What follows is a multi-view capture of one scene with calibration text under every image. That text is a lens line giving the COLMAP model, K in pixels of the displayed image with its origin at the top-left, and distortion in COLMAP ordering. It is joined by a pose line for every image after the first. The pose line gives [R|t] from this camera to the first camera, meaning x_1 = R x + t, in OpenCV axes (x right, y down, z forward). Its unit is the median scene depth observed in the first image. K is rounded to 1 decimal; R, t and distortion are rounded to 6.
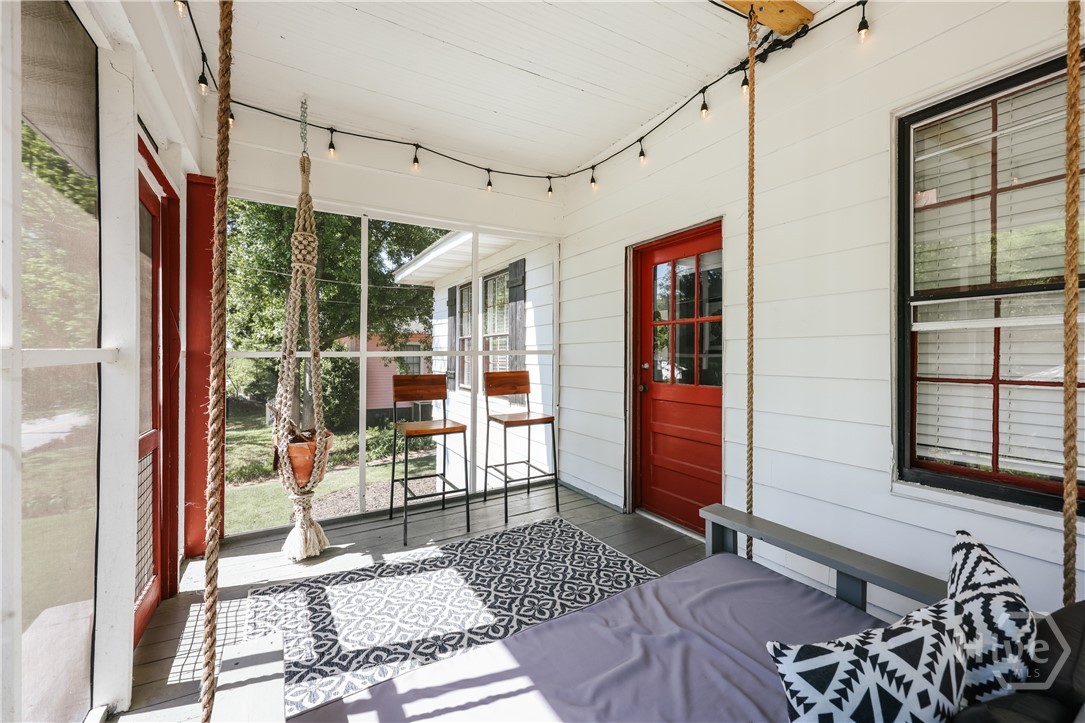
lens RADIAL K [[441.2, 0, 542.3], [0, 441.2, 352.8], [0, 0, 1]] dist [0.000997, 0.000106]
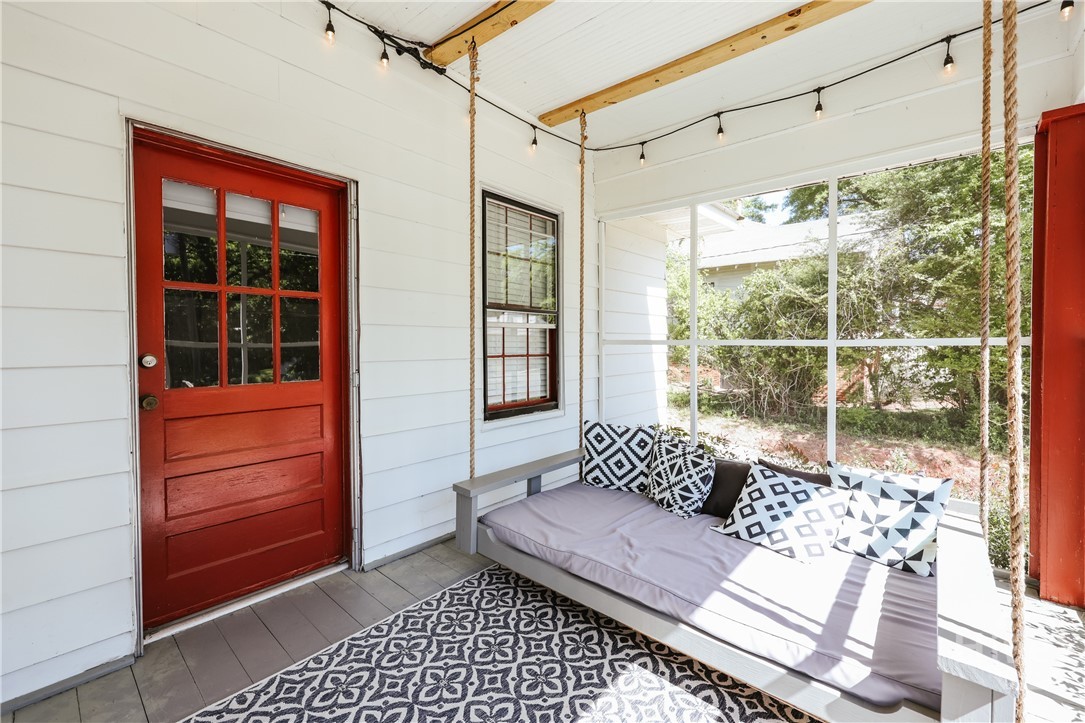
lens RADIAL K [[441.2, 0, 542.3], [0, 441.2, 352.8], [0, 0, 1]] dist [0.000997, 0.000106]
pose [[-0.302152, -0.018382, 0.953082, -0.702101], [-0.001117, 0.999820, 0.018930, 0.013362], [-0.953259, 0.004655, -0.302118, 1.200296]]
